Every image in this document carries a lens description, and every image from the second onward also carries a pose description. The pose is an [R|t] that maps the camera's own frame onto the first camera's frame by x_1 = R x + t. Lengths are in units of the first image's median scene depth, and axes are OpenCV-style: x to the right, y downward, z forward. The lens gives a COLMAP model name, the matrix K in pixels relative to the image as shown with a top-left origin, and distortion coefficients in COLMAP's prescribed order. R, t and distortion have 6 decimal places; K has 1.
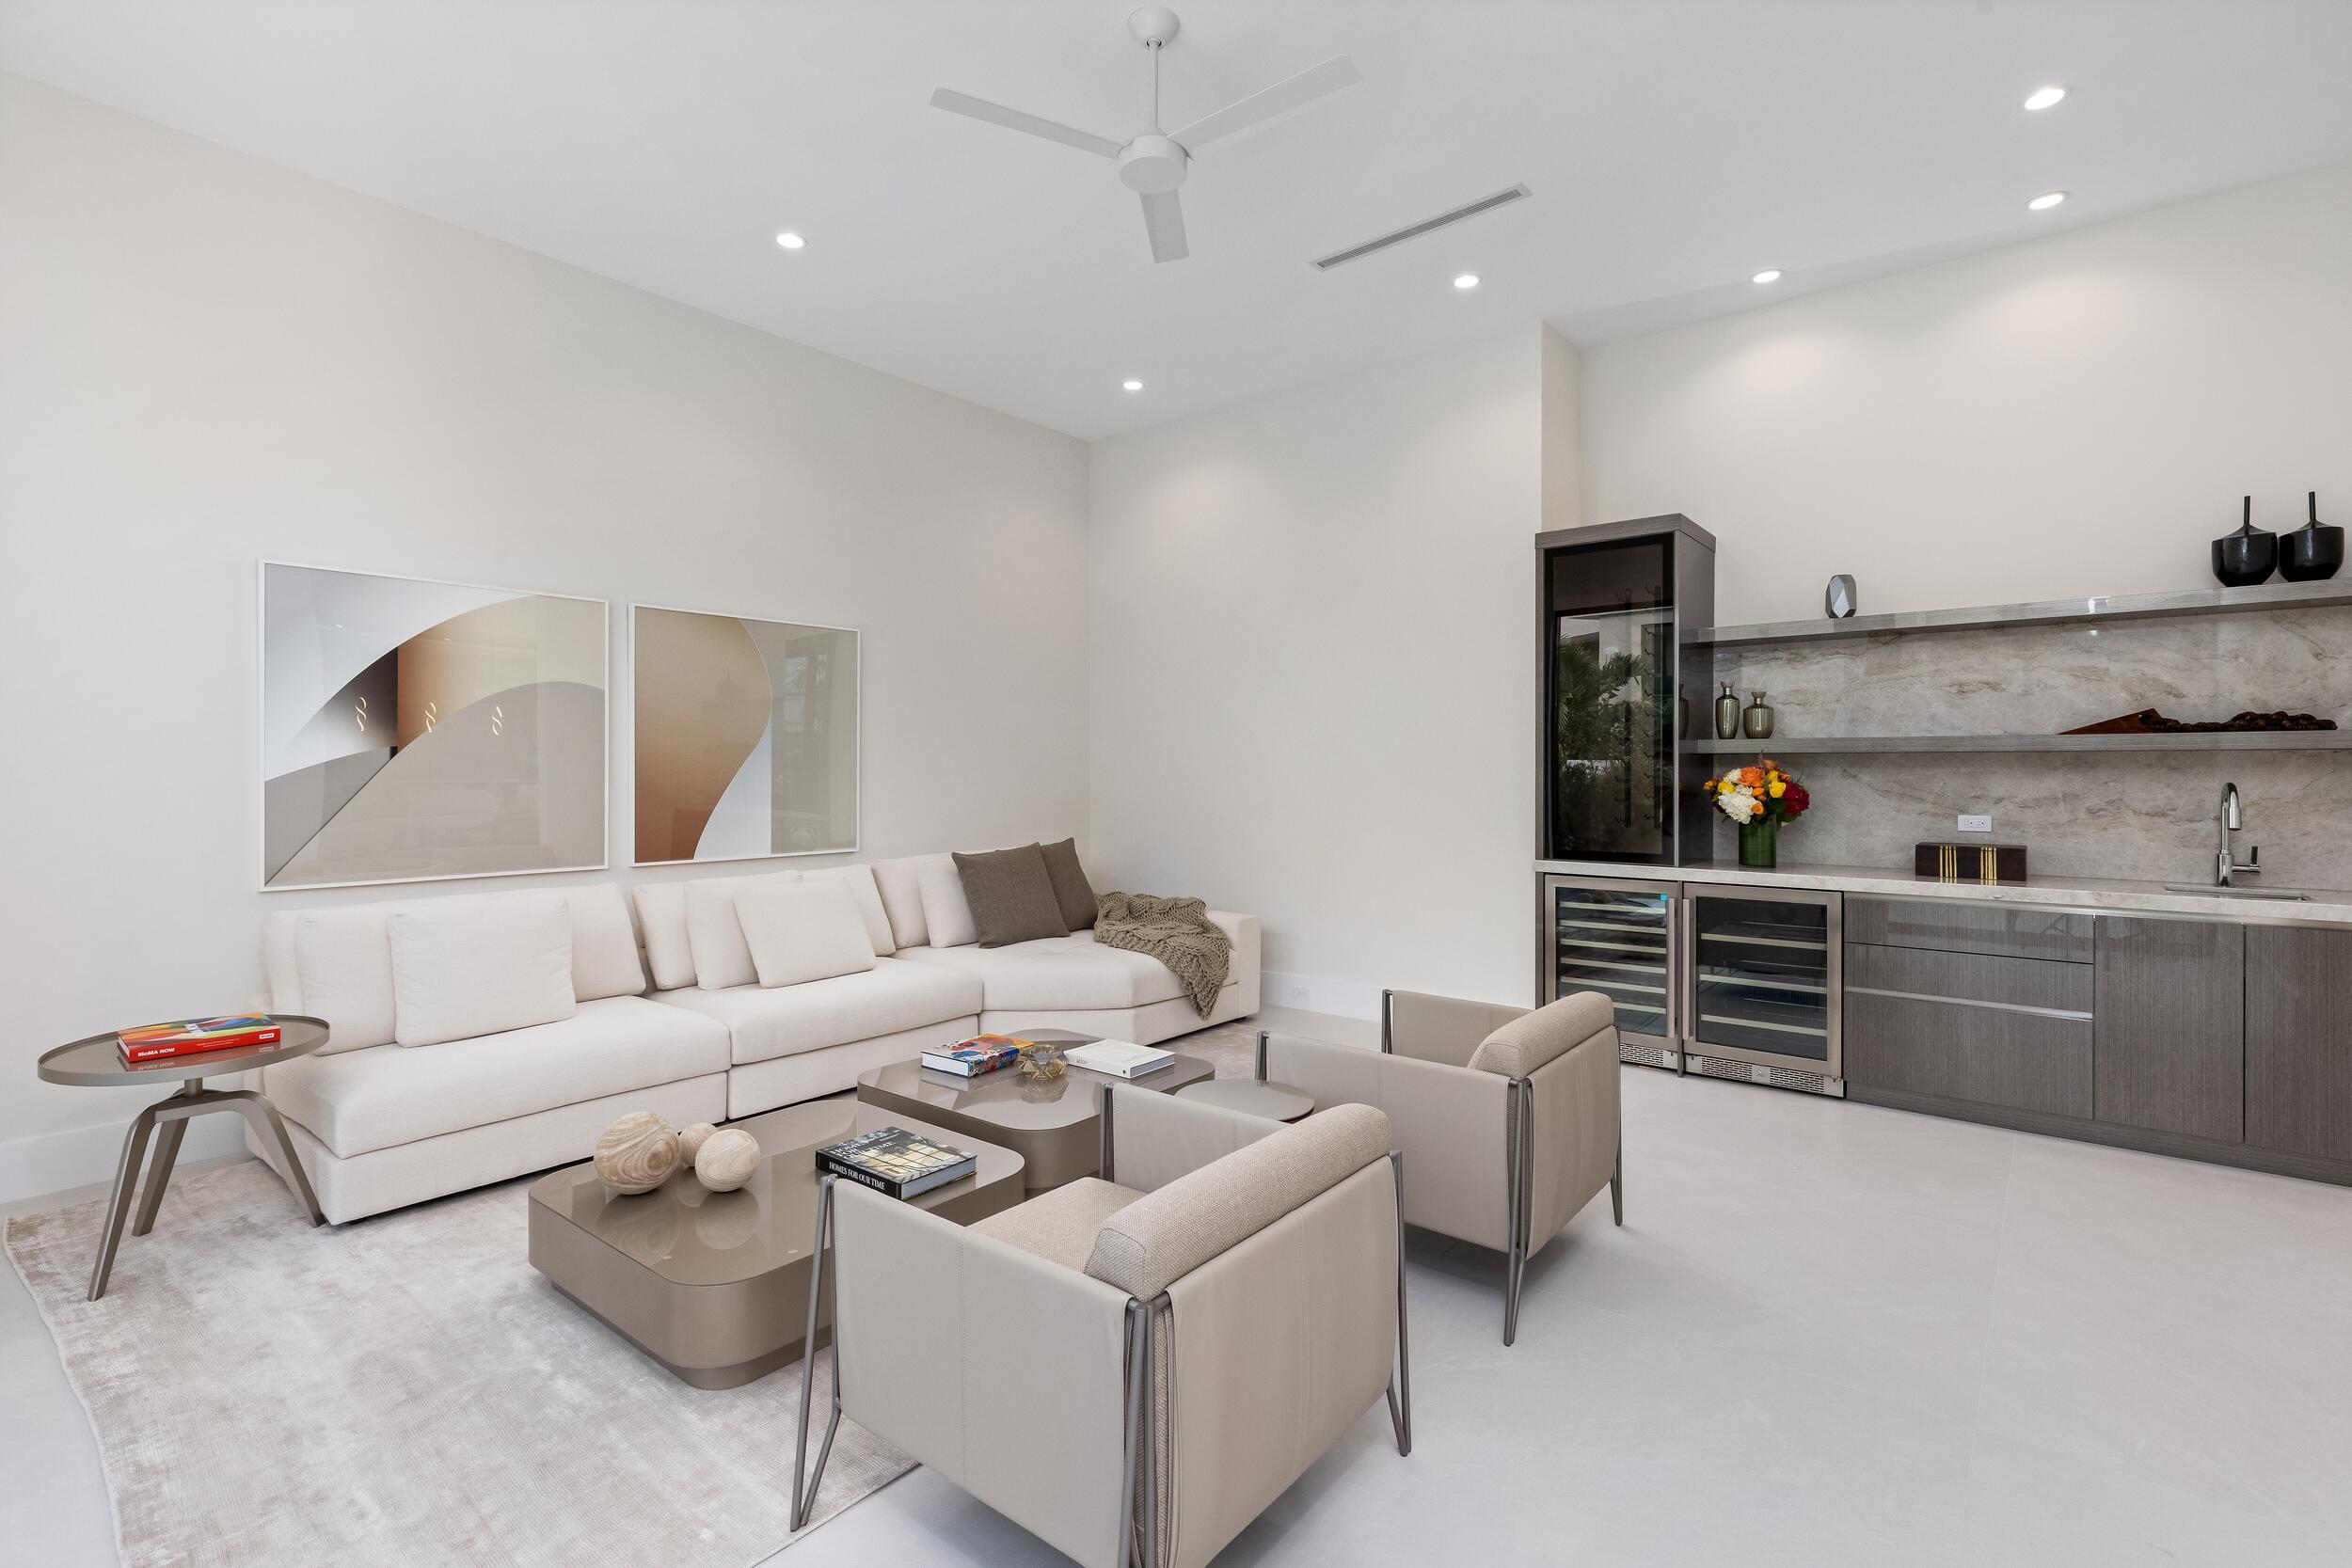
lens RADIAL K [[1072.4, 0, 1176.0], [0, 1072.4, 784.0], [0, 0, 1]] dist [0.001135, 0.000104]
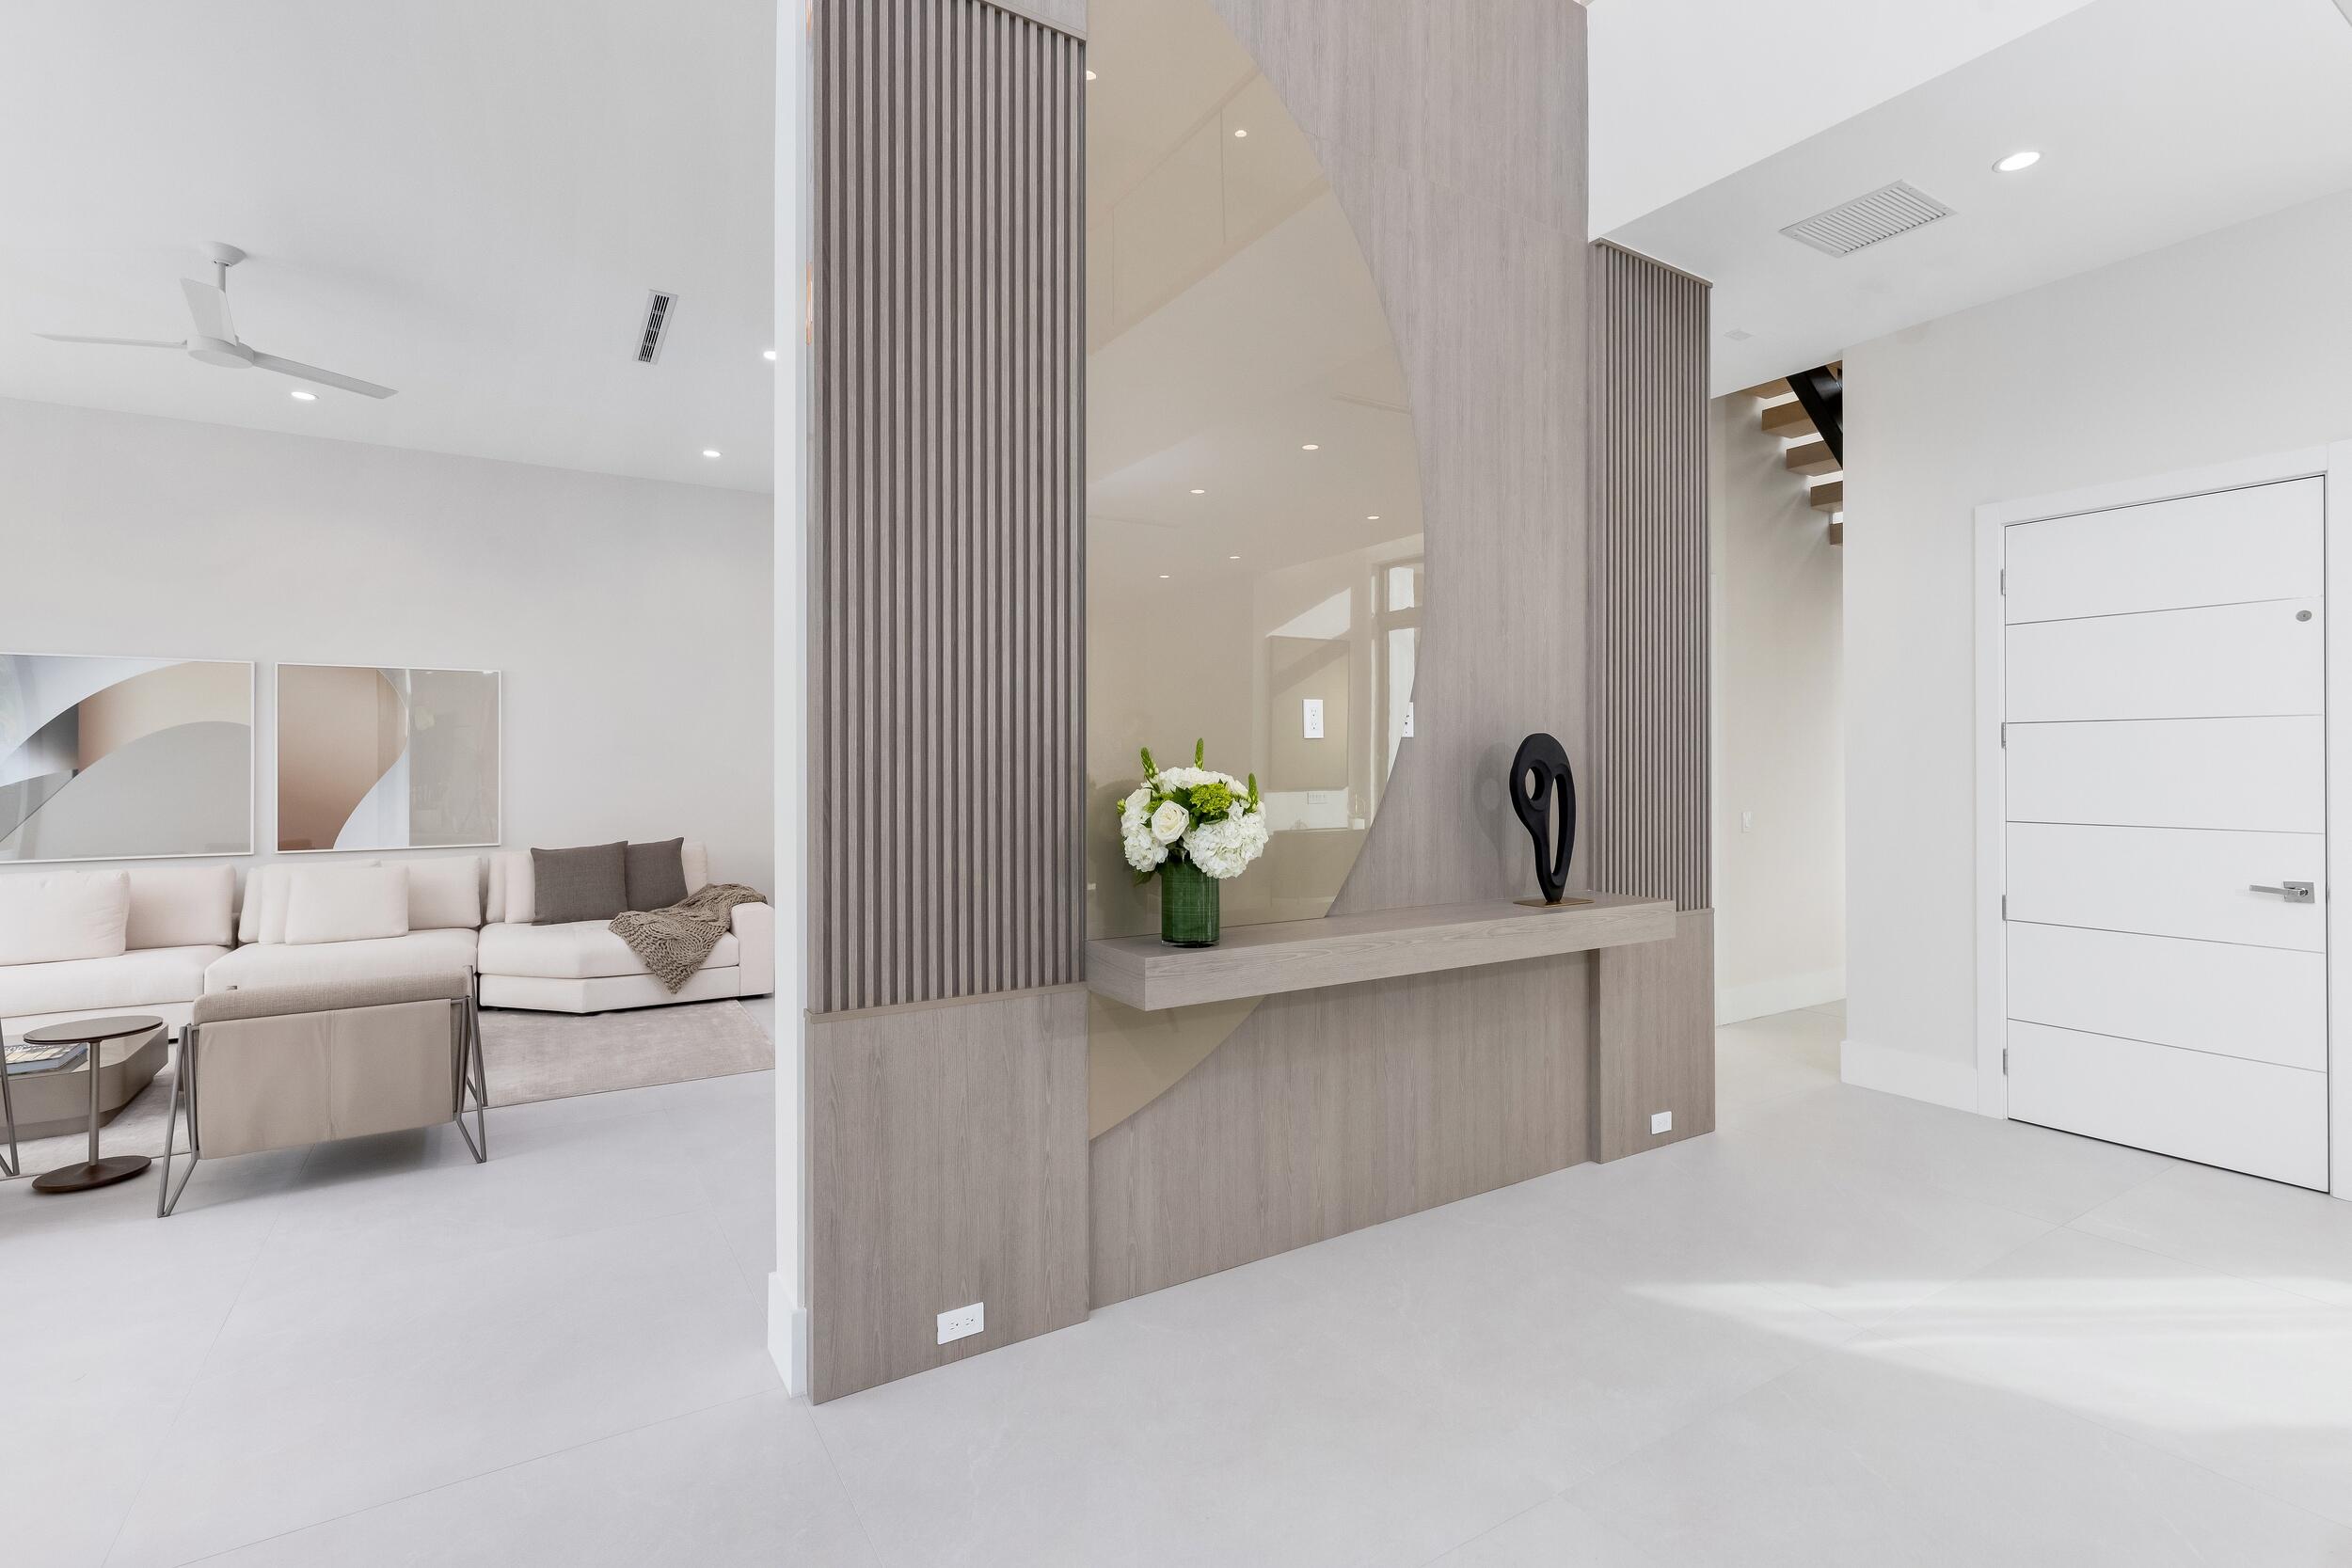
lens RADIAL K [[1072.4, 0, 1176.0], [0, 1072.4, 784.0], [0, 0, 1]] dist [0.001135, 0.000104]
pose [[0.946951, -0.004204, -0.321352, 0.989126], [0.003075, 0.999987, -0.004023, -0.003490], [0.321365, 0.002822, 0.946951, 0.068555]]
